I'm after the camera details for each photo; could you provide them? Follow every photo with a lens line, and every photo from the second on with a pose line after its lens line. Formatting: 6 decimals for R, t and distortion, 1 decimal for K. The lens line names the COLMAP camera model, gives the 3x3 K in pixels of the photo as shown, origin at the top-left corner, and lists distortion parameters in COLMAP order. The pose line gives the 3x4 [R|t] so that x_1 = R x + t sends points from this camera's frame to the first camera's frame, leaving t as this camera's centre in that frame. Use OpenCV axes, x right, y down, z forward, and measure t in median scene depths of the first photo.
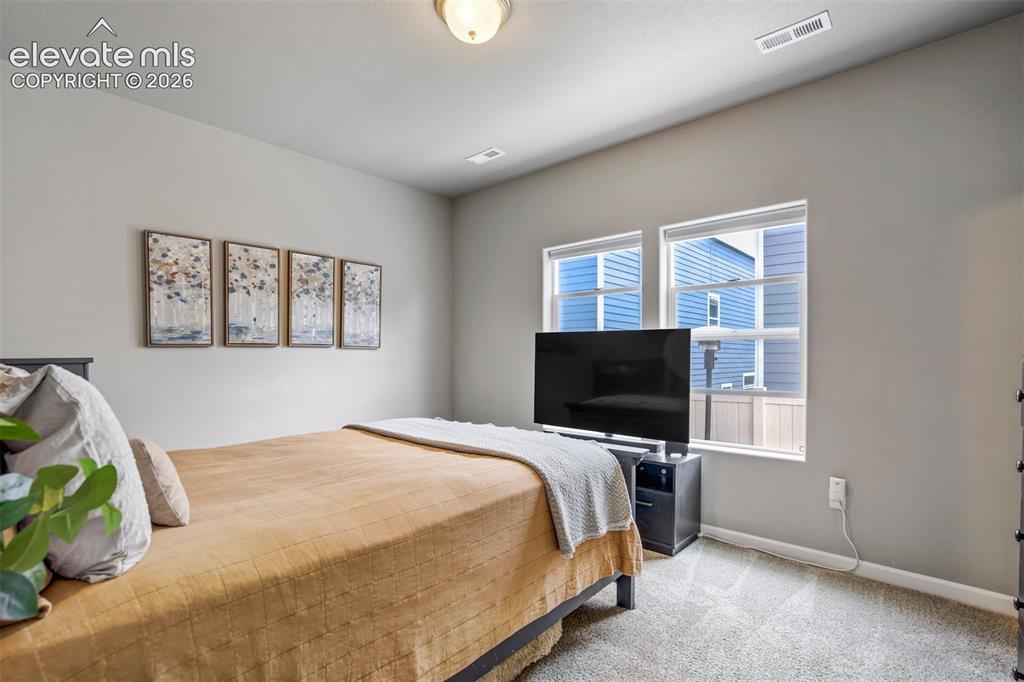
lens RADIAL K [[478.0, 0, 509.2], [0, 478.0, 360.6], [0, 0, 1]] dist [-0.024056, 0.009812]
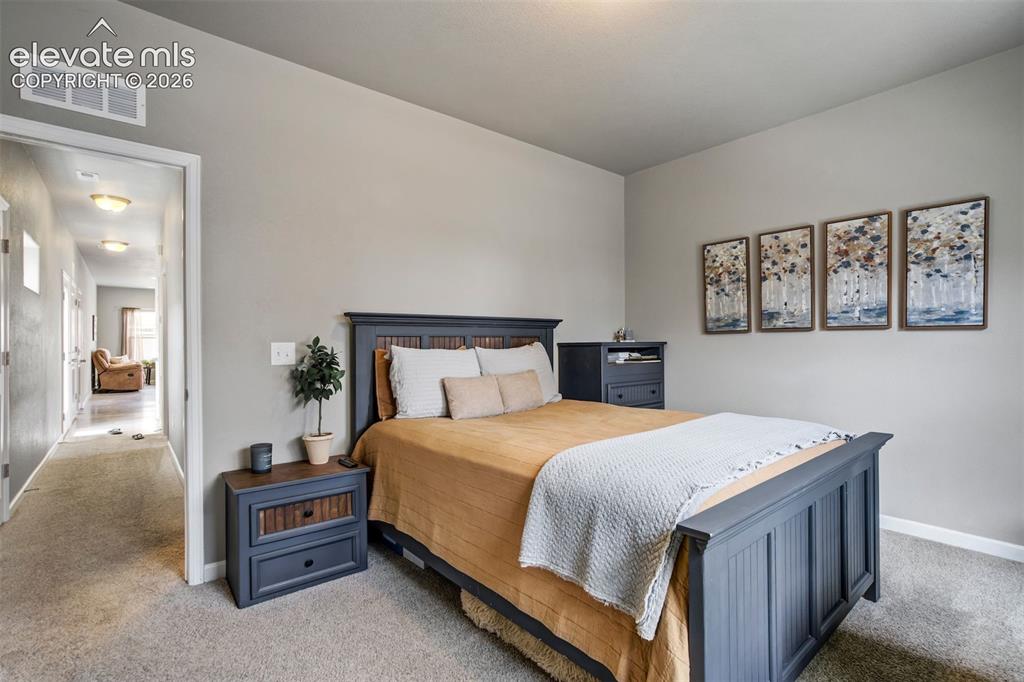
lens RADIAL K [[478.0, 0, 515.5], [0, 478.0, 337.5], [0, 0, 1]] dist [-0.024056, 0.009812]
pose [[-0.137568, -0.006337, -0.990472, 0.496818], [-0.006154, 0.999966, -0.005543, -0.006371], [0.990473, 0.005333, -0.137602, 0.537500]]
